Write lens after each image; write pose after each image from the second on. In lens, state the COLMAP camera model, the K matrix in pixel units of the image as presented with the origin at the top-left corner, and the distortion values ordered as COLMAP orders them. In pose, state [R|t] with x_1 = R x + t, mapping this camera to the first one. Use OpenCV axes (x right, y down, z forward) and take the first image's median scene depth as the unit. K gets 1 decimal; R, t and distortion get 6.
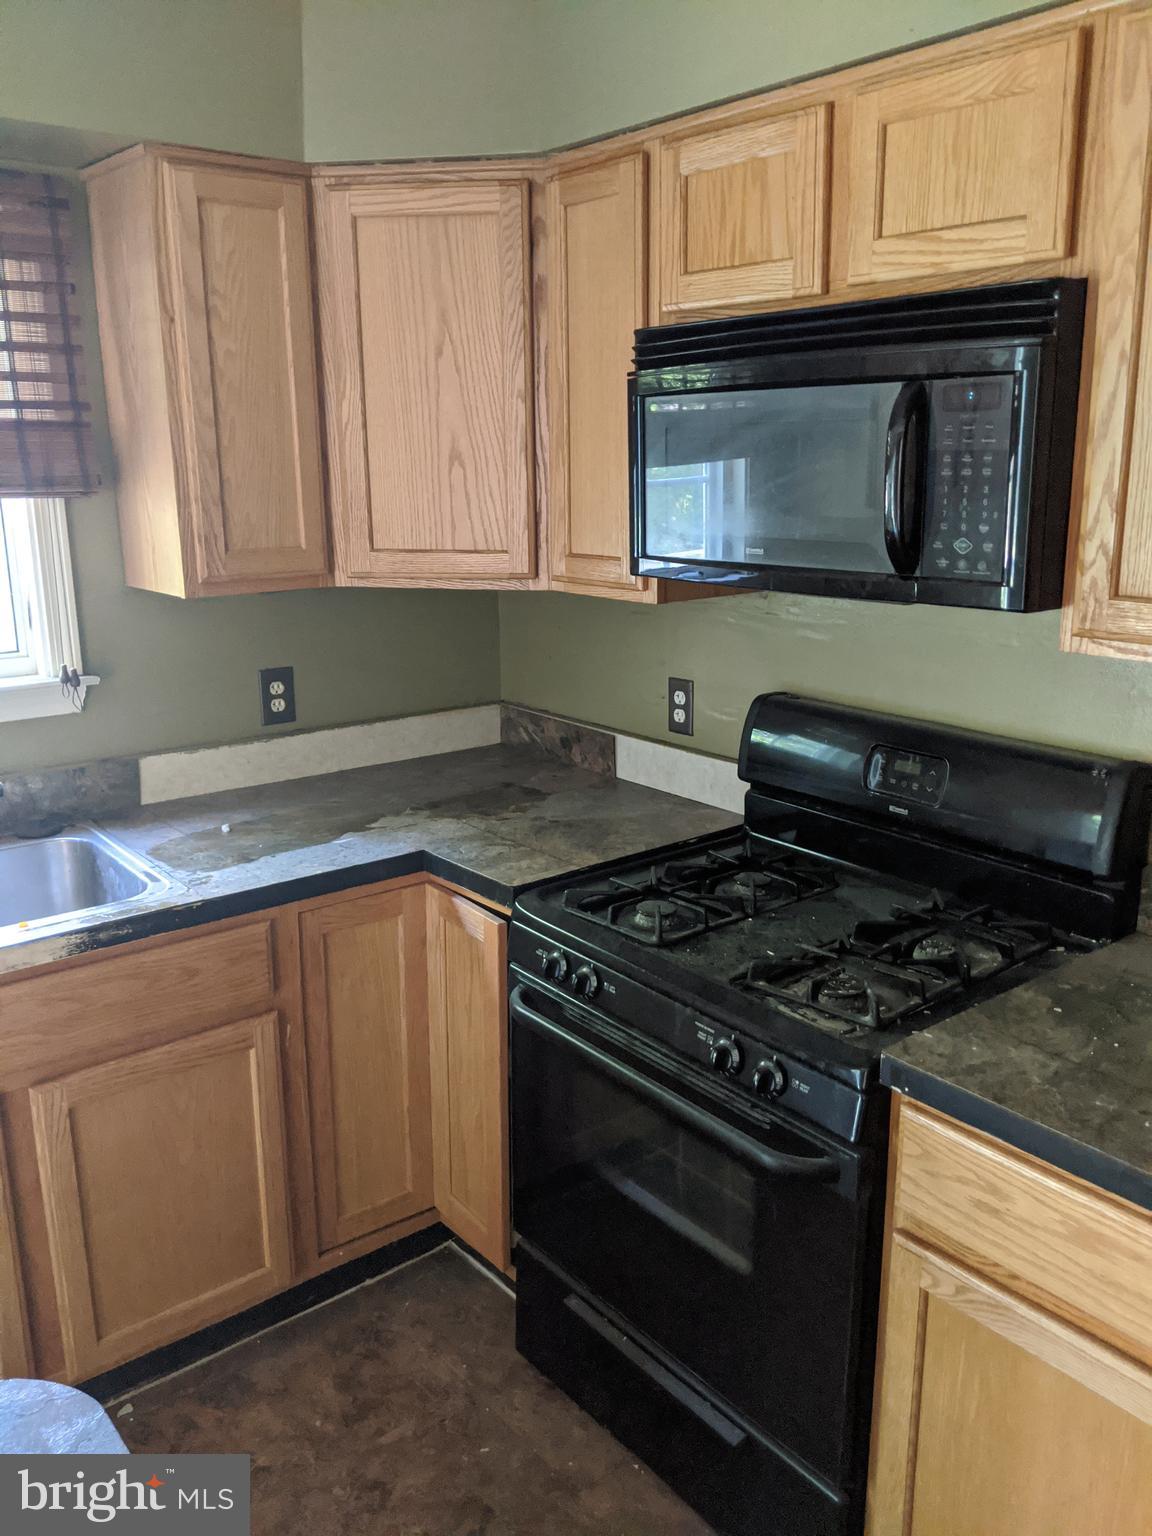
lens RADIAL K [[1241.7, 0, 577.3], [0, 1241.7, 752.5], [0, 0, 1]] dist [0.067928, -0.132887]
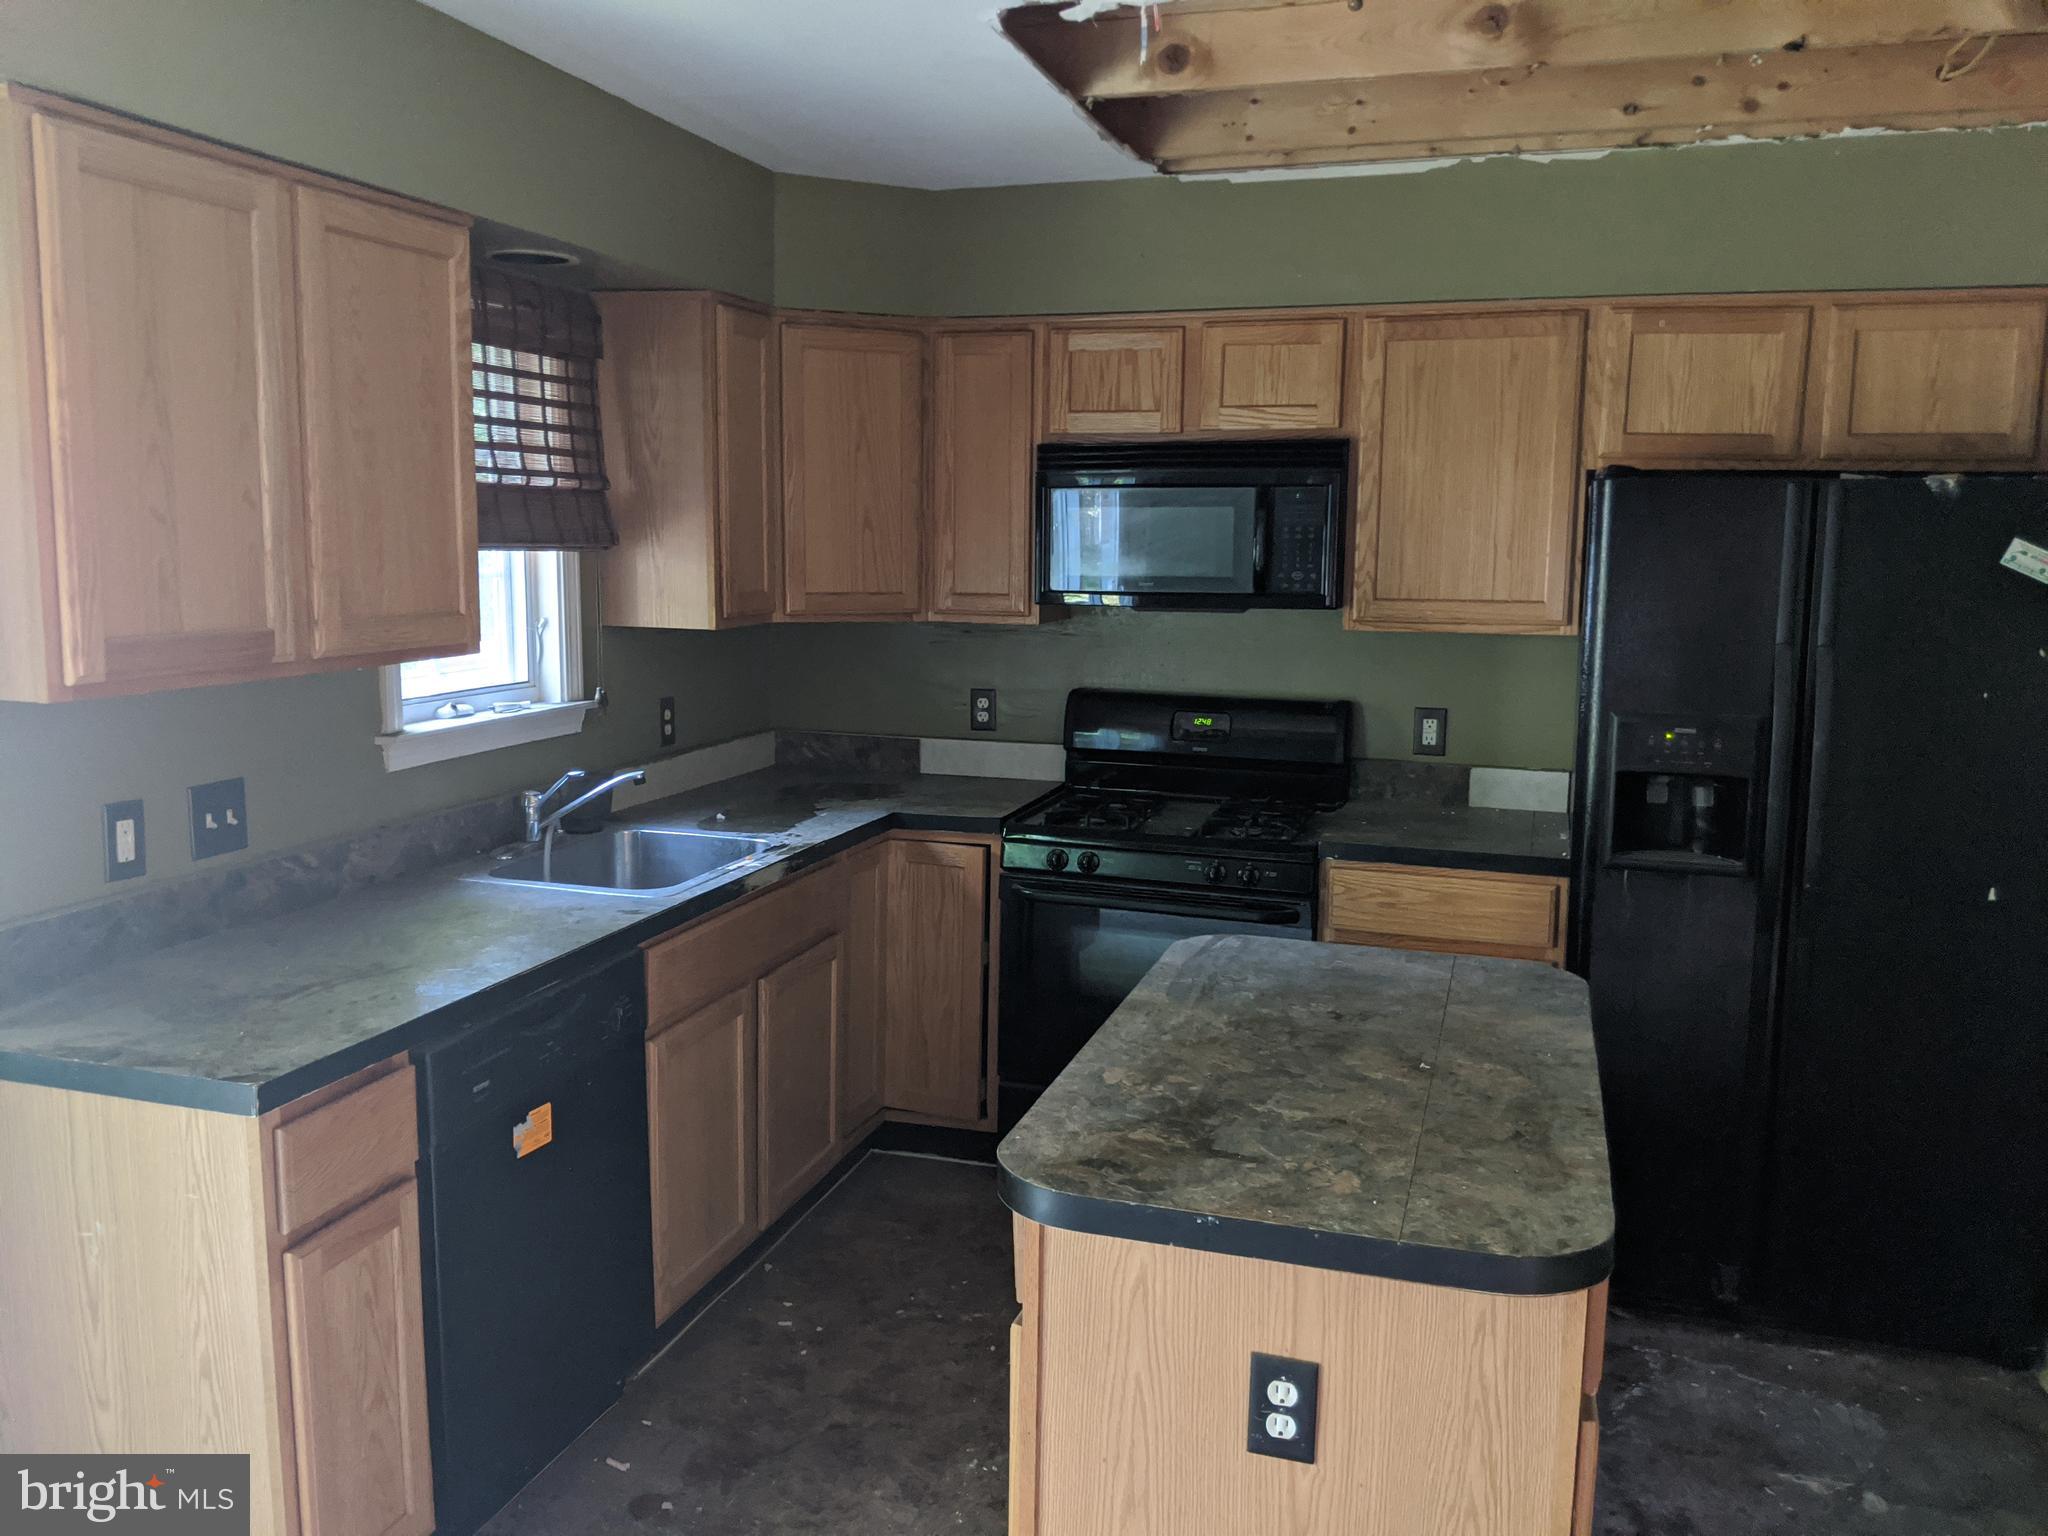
lens RADIAL K [[1655.6, 0, 960.6], [0, 1655.6, 763.8], [0, 0, 1]] dist [0.067928, -0.132887]
pose [[0.833238, -0.062535, 0.549366, -1.150534], [0.114418, 0.991579, -0.060669, 0.158075], [-0.540946, 0.113409, 0.833376, -0.581276]]
